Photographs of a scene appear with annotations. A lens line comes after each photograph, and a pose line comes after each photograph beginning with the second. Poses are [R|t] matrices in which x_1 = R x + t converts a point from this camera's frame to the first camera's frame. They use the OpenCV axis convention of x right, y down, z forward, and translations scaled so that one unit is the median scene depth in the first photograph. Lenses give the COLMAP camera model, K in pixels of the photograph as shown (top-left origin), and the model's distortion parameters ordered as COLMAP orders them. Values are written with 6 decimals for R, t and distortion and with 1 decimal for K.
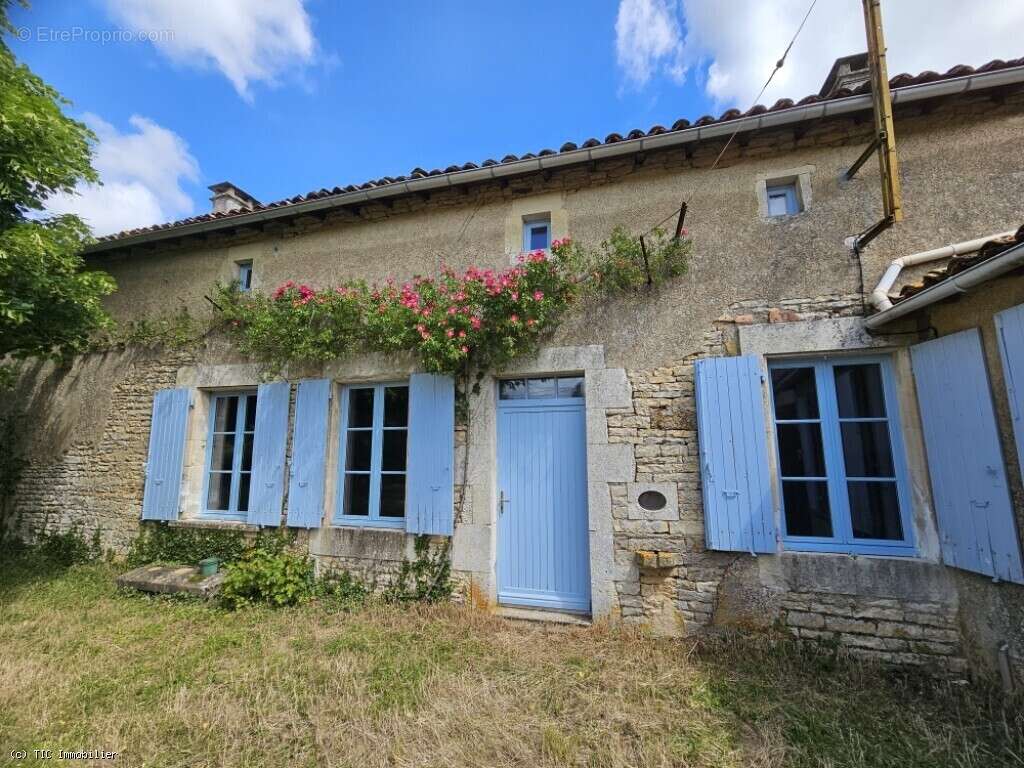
lens RADIAL K [[416.6, 0, 512.3], [0, 416.6, 386.3], [0, 0, 1]] dist [-0.000694, -0.000009]
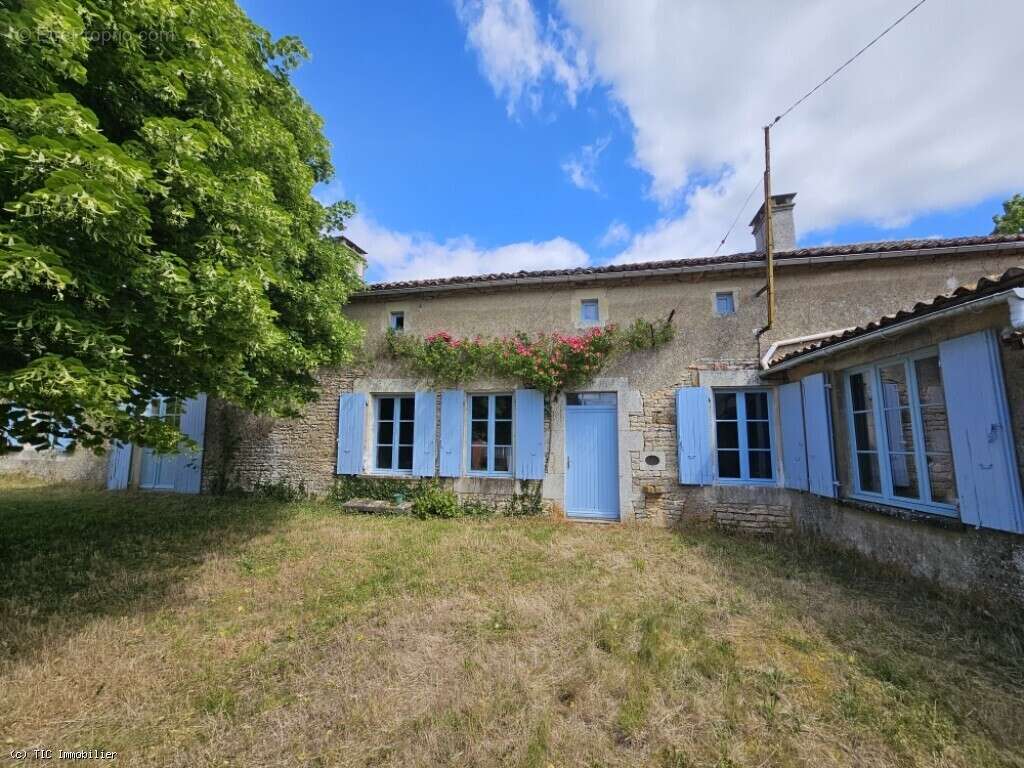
lens RADIAL K [[416.6, 0, 512.3], [0, 416.6, 386.3], [0, 0, 1]] dist [-0.000694, -0.000009]
pose [[0.998822, 0.018608, 0.044823, -0.376910], [-0.019884, 0.999405, 0.028190, -0.102294], [-0.044272, -0.029048, 0.998597, -0.825963]]
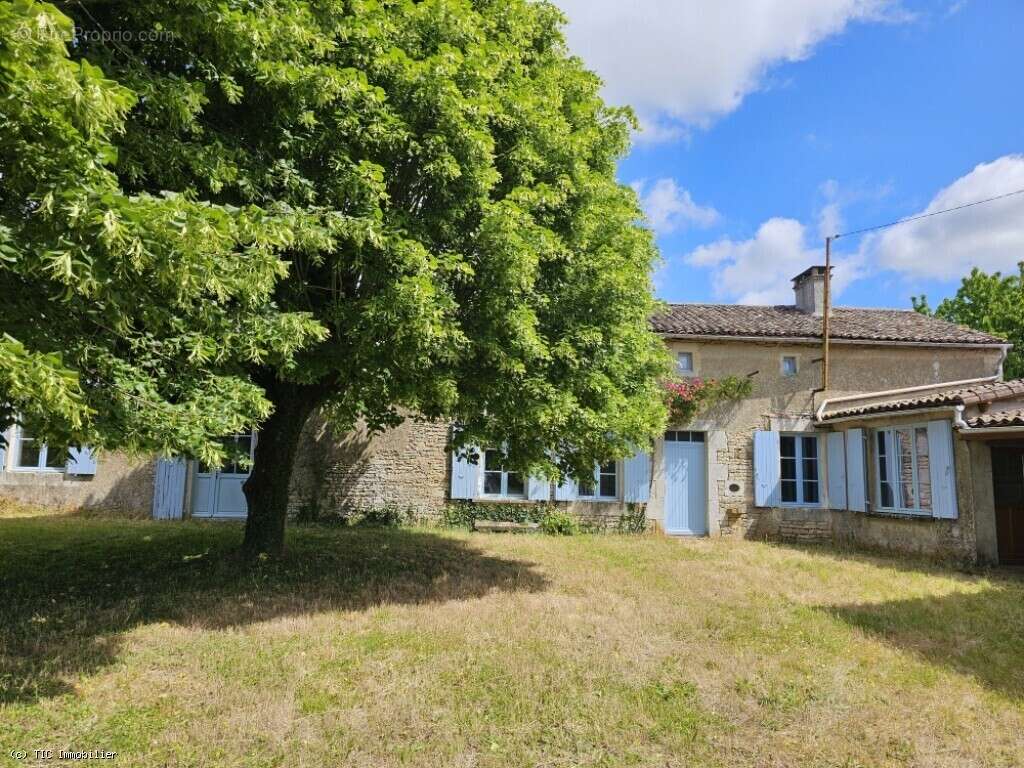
lens RADIAL K [[692.4, 0, 512.0], [0, 692.4, 384.0], [0, 0, 1]] dist [0.078072, -0.064307]
pose [[0.949206, 0.068631, 0.307079, -2.023694], [-0.077371, 0.996868, 0.016365, -0.273723], [-0.304994, -0.039292, 0.951543, -2.273473]]
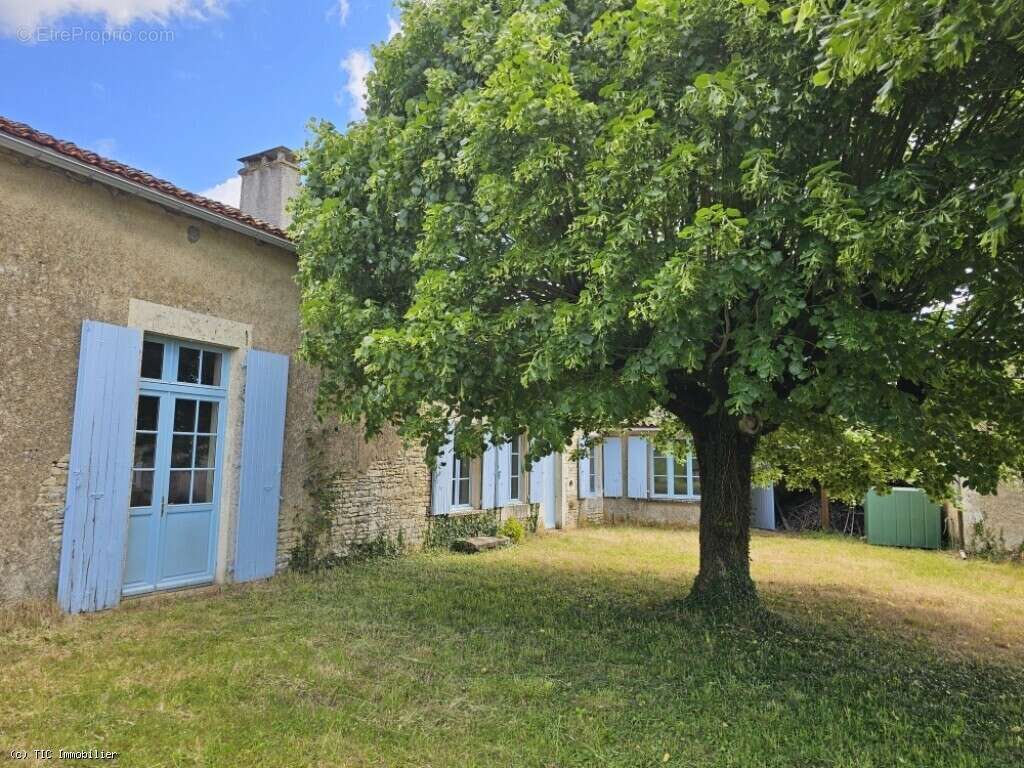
lens RADIAL K [[692.4, 0, 512.0], [0, 692.4, 384.0], [0, 0, 1]] dist [0.078072, -0.064307]
pose [[0.215851, 0.111002, 0.970096, -4.041766], [-0.173562, 0.982057, -0.073752, 0.024545], [-0.960877, -0.152452, 0.231244, 0.379213]]
